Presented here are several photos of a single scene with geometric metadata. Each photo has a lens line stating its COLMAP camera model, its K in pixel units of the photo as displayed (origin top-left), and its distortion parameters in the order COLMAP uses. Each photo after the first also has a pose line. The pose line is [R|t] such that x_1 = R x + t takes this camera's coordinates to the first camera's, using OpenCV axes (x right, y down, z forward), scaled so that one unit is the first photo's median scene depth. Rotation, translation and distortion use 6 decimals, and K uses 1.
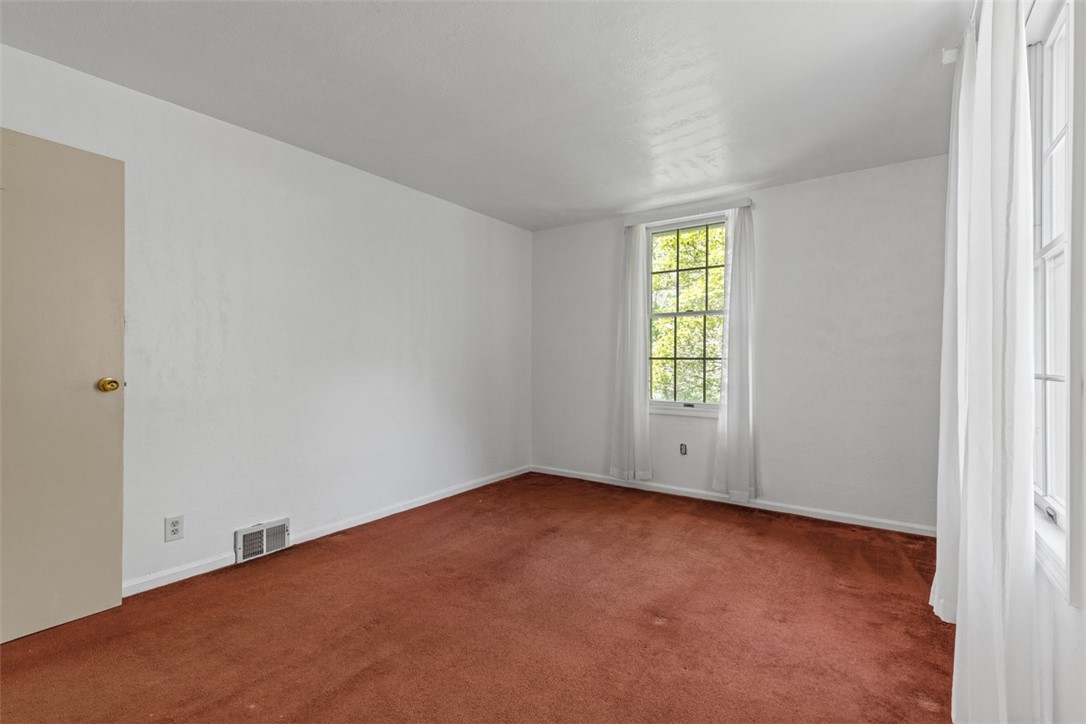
lens RADIAL K [[493.6, 0, 547.6], [0, 493.6, 358.8], [0, 0, 1]] dist [0.007435, -0.001192]
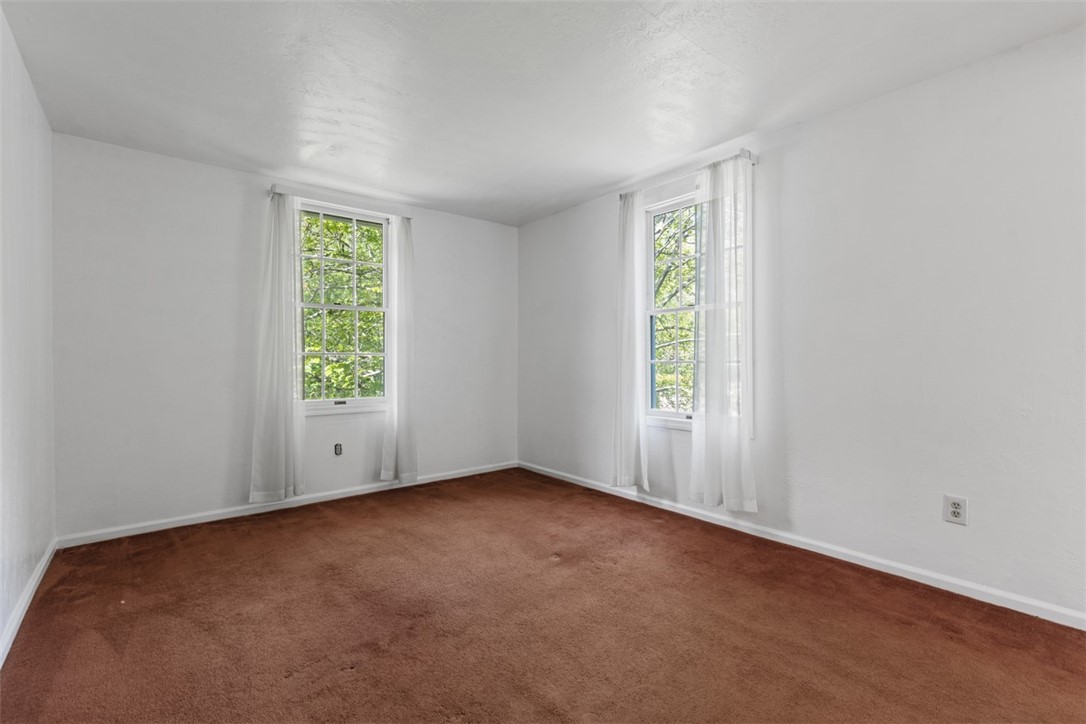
lens RADIAL K [[493.6, 0, 547.8], [0, 493.6, 364.7], [0, 0, 1]] dist [0.007435, -0.001192]
pose [[0.265731, -0.019332, 0.963853, -0.632578], [-0.003253, 0.999775, 0.020949, -0.002066], [-0.964042, -0.008702, 0.265608, 0.424523]]
